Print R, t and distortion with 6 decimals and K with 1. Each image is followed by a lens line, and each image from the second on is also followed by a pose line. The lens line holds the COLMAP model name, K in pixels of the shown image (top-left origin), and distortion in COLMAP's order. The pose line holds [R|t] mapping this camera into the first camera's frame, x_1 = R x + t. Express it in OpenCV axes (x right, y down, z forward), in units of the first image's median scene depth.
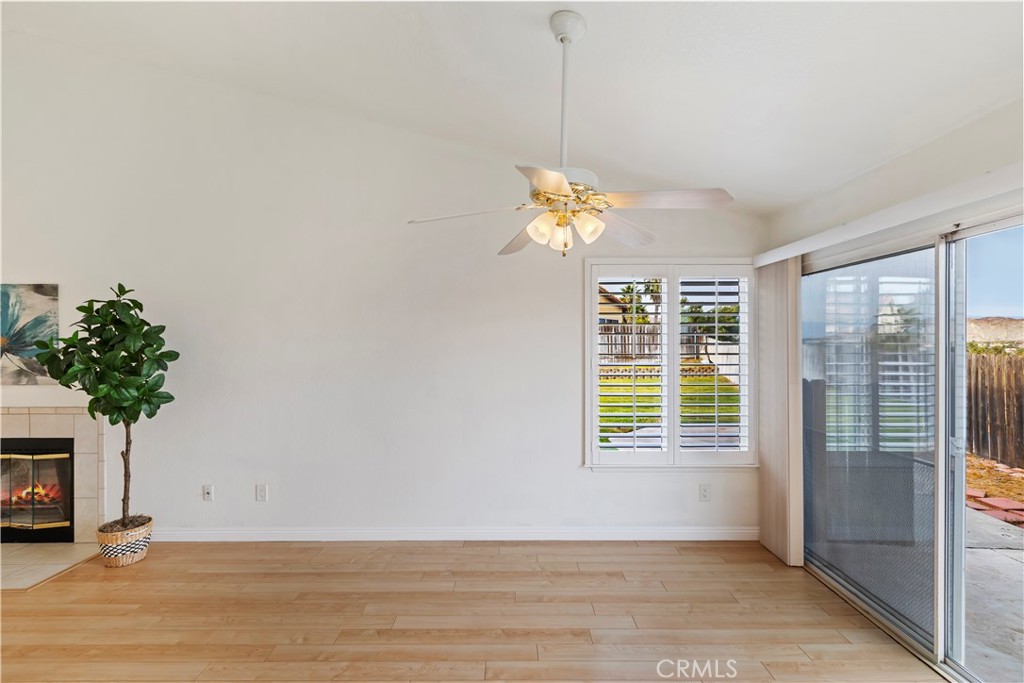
lens RADIAL K [[462.7, 0, 512.7], [0, 462.7, 342.5], [0, 0, 1]] dist [-0.002324, -0.000096]
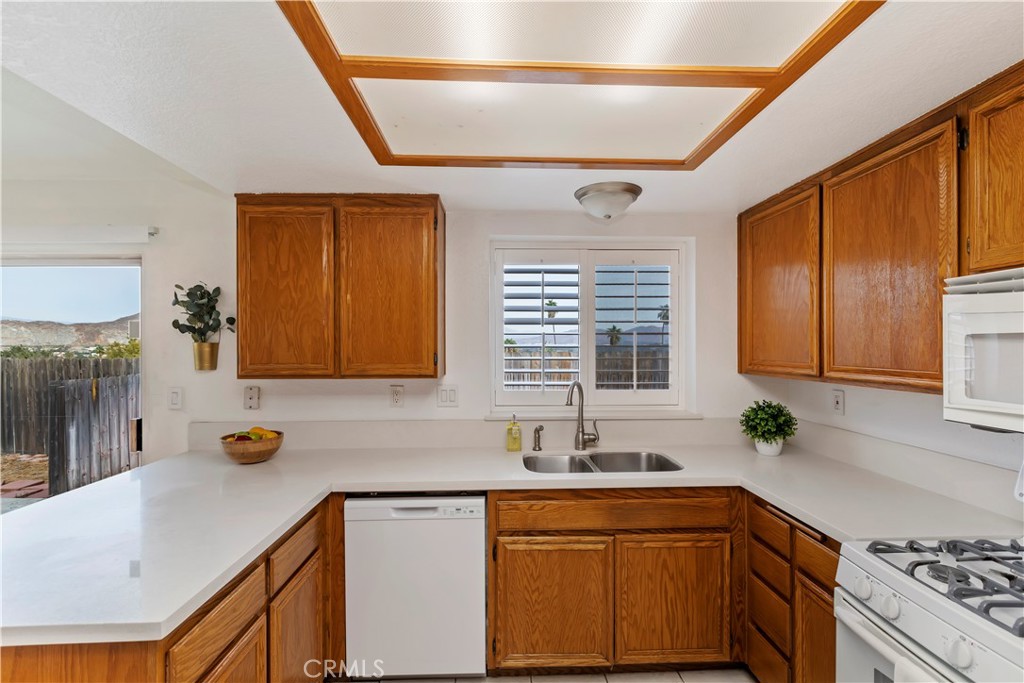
lens RADIAL K [[456.7, 0, 515.4], [0, 456.7, 346.5], [0, 0, 1]] dist [0.000667, -0.000263]
pose [[-0.035063, -0.001193, 0.999384, -0.198959], [0.001325, 0.999998, 0.001240, -0.004681], [-0.999384, 0.001368, -0.035061, -0.313674]]
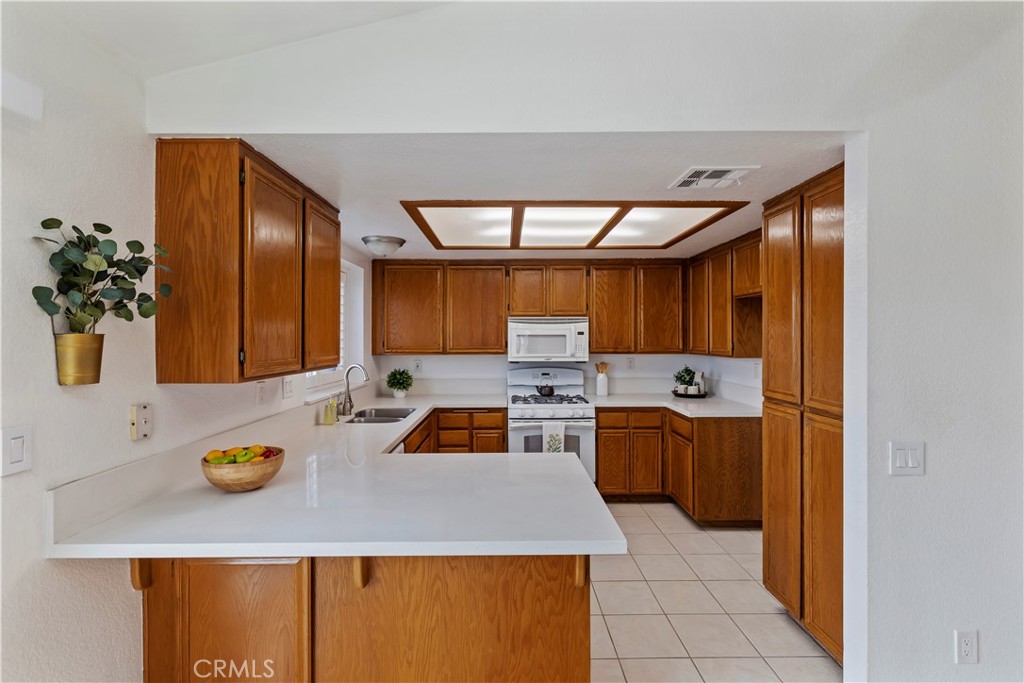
lens RADIAL K [[462.7, 0, 512.7], [0, 462.7, 342.5], [0, 0, 1]] dist [-0.002324, -0.000096]
pose [[-0.999955, 0.005049, -0.008055, 0.189313], [0.004967, 0.999935, 0.010215, -0.005457], [0.008106, 0.010175, -0.999915, 0.591780]]
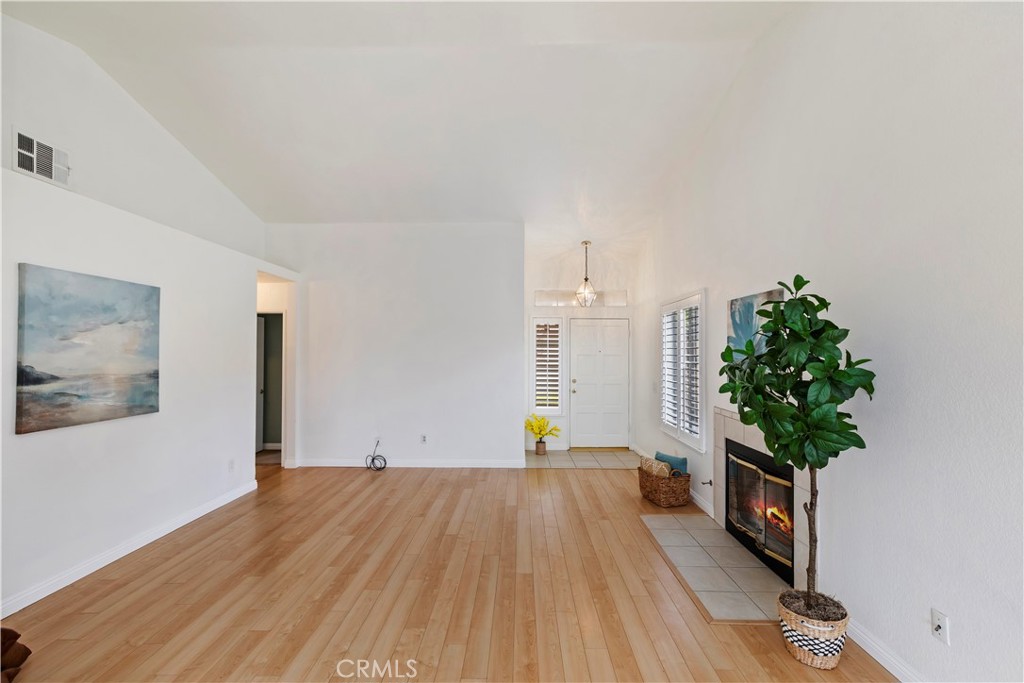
lens RADIAL K [[455.4, 0, 520.1], [0, 455.4, 350.0], [0, 0, 1]] dist [0.000417, -0.000075]
pose [[-0.007484, -0.003813, -0.999965, -0.109344], [0.003109, 0.999988, -0.003836, -0.005136], [0.999967, -0.003138, -0.007472, 0.506914]]
